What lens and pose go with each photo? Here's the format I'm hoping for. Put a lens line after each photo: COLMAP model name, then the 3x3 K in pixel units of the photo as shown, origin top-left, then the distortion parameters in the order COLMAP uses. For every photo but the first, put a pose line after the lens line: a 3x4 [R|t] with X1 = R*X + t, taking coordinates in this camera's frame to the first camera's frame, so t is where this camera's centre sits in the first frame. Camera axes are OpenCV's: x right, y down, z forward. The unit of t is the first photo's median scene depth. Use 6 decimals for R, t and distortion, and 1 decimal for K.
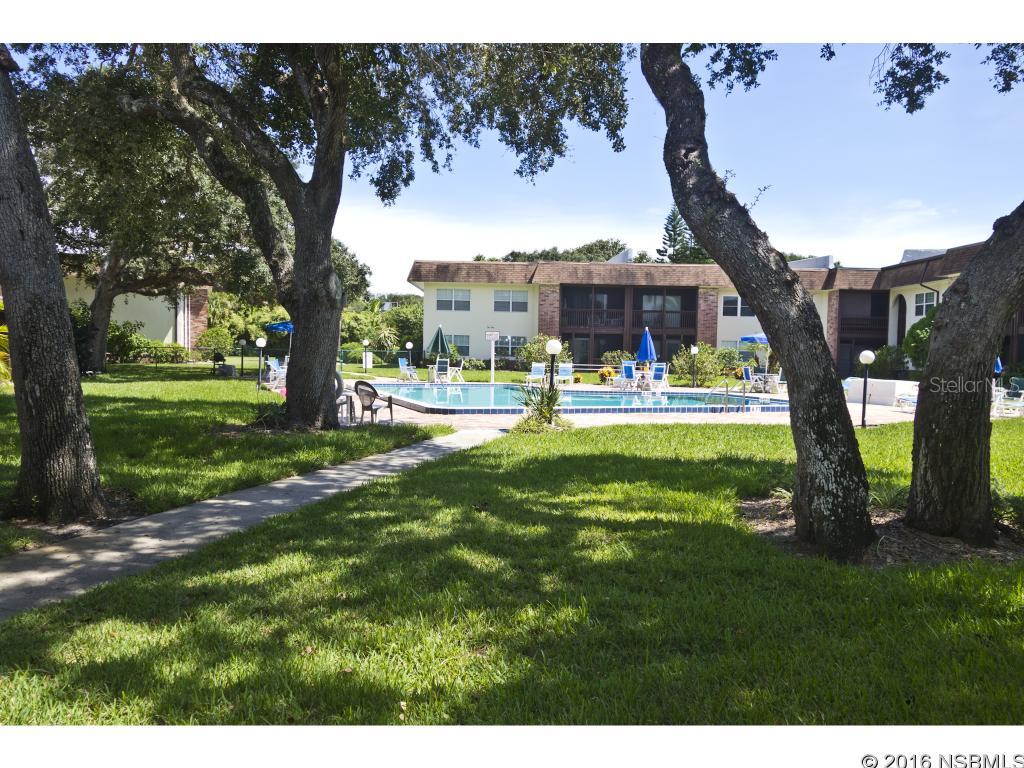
lens RADIAL K [[823.6, 0, 540.3], [0, 823.6, 377.5], [0, 0, 1]] dist [-0.010818, 0.041309]
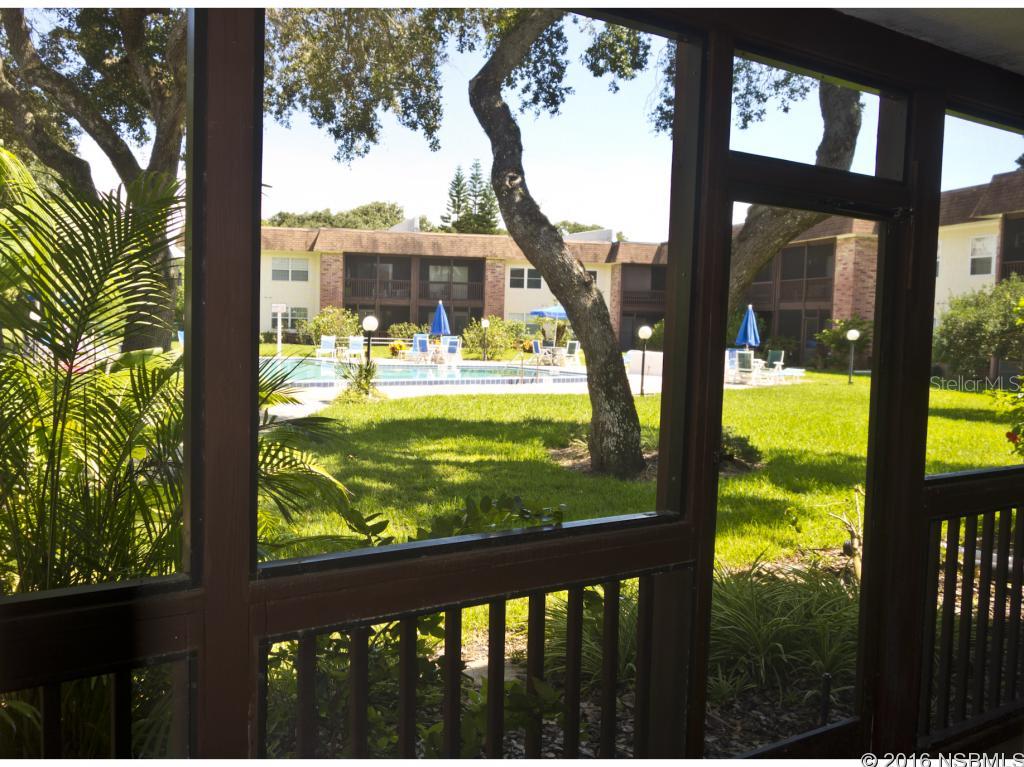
lens RADIAL K [[953.5, 0, 507.1], [0, 953.5, 382.5], [0, 0, 1]] dist [-0.009769, 0.000000]
pose [[0.973952, -0.010381, 0.226516, -0.084624], [0.002605, 0.999398, 0.034601, -0.002398], [-0.226739, -0.033110, 0.973393, -0.234700]]
